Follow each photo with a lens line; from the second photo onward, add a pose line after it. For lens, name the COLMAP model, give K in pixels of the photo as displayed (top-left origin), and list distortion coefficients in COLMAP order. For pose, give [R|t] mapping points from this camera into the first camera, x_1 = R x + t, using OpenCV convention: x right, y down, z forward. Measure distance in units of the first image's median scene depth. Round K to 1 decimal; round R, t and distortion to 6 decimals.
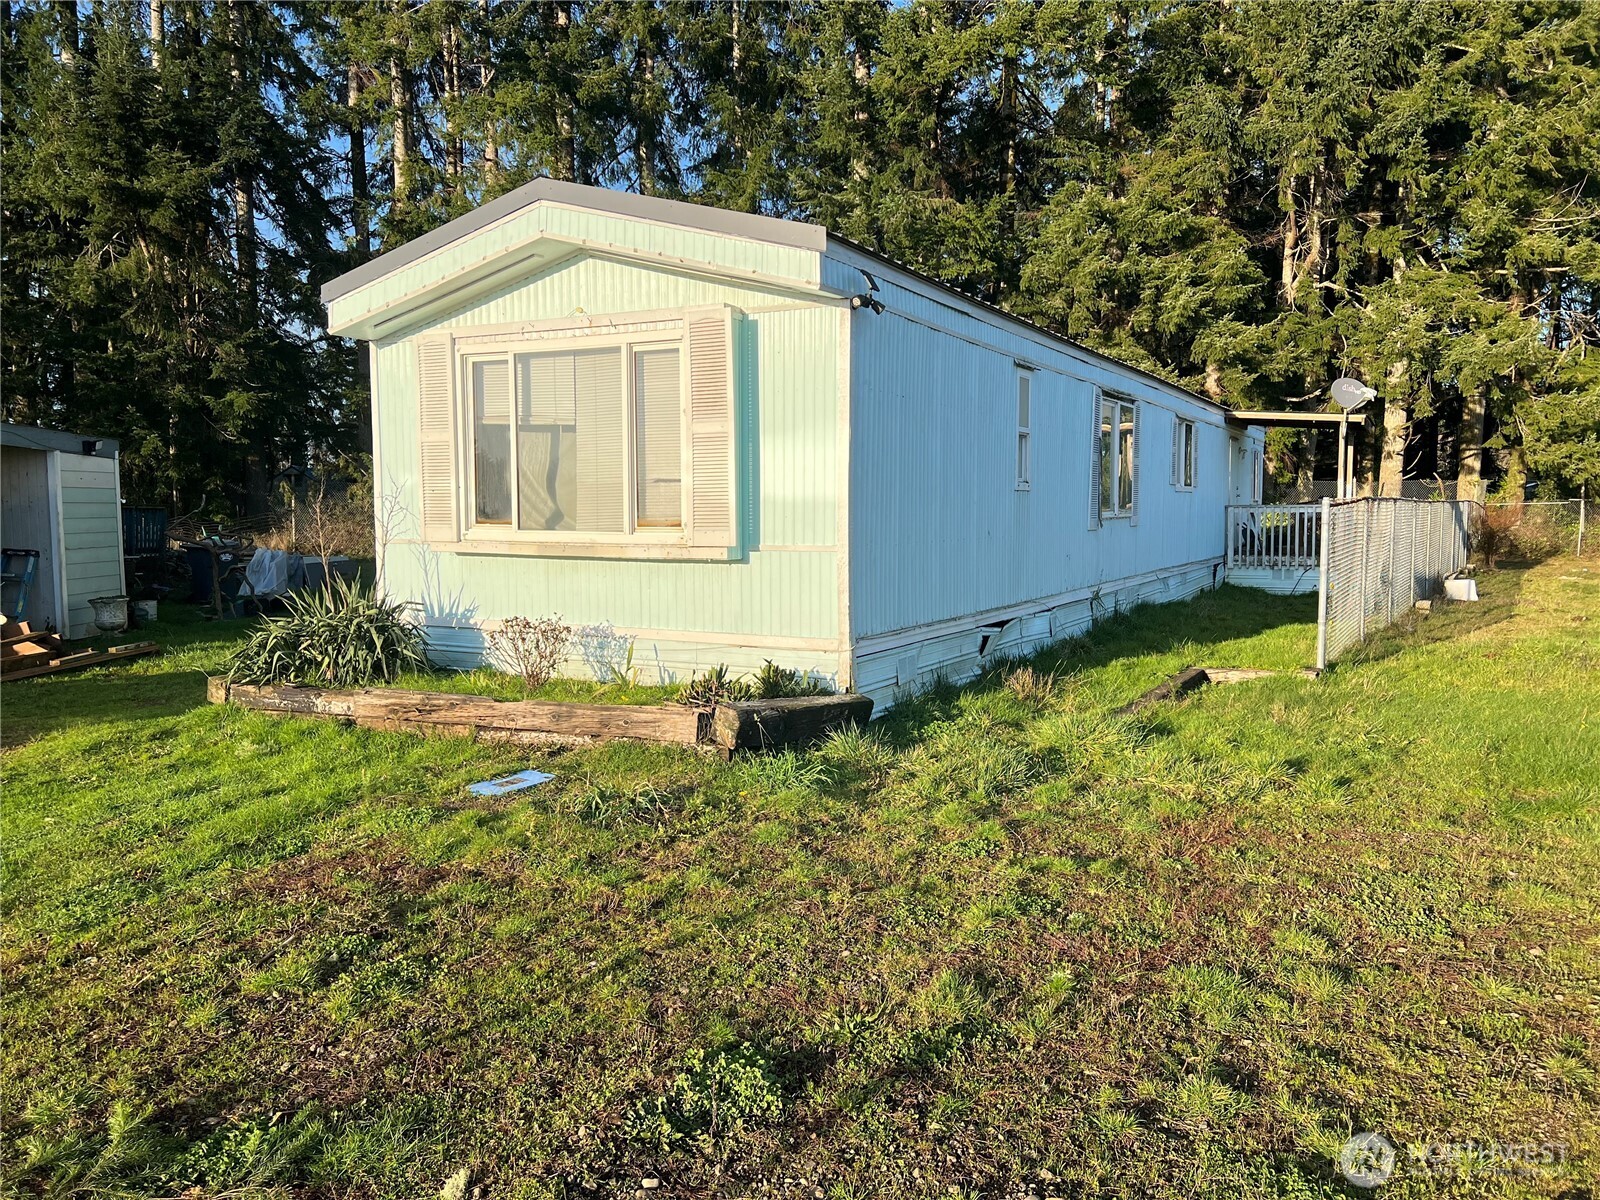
lens RADIAL K [[1172.8, 0, 800.0], [0, 1172.8, 600.0], [0, 0, 1]] dist [0.061538, -0.084562]
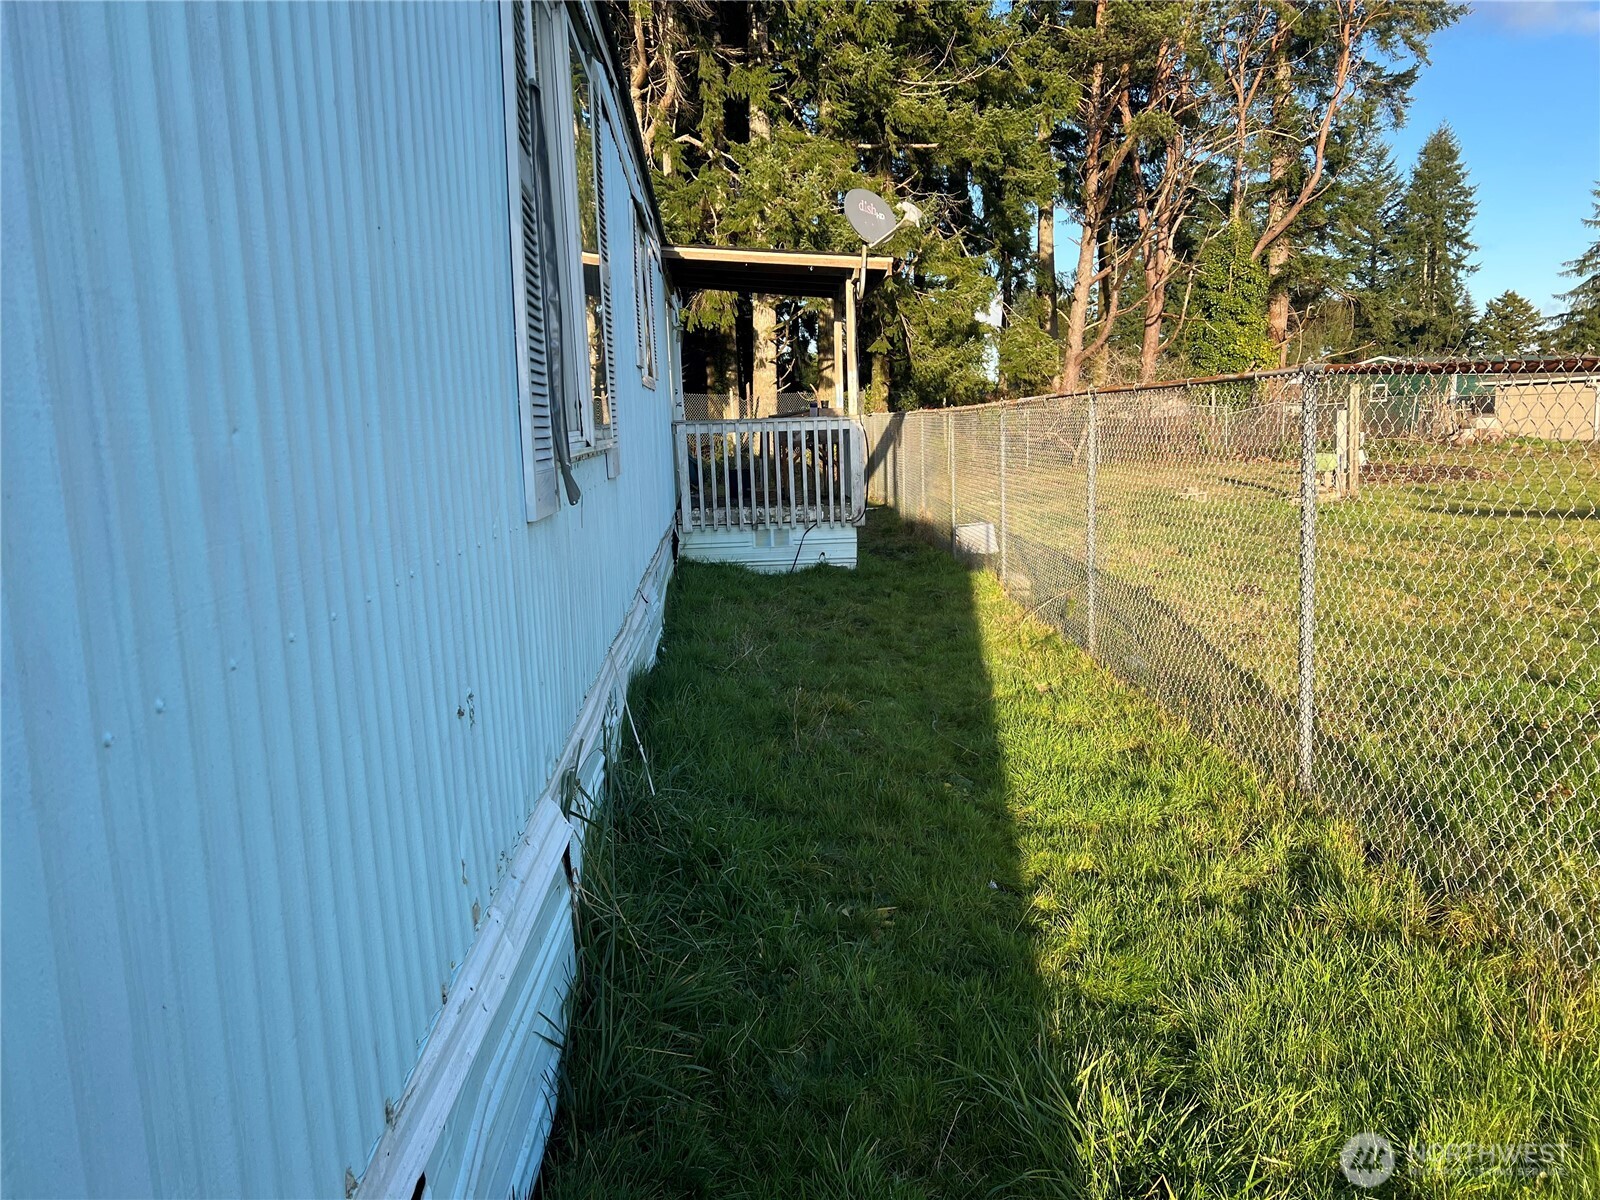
lens RADIAL K [[1172.8, 0, 800.0], [0, 1172.8, 600.0], [0, 0, 1]] dist [0.061538, -0.084562]
pose [[0.842649, -0.100963, 0.528913, 0.068705], [0.068647, 0.994392, 0.080452, -0.022906], [-0.534069, -0.031485, 0.844854, 0.312361]]
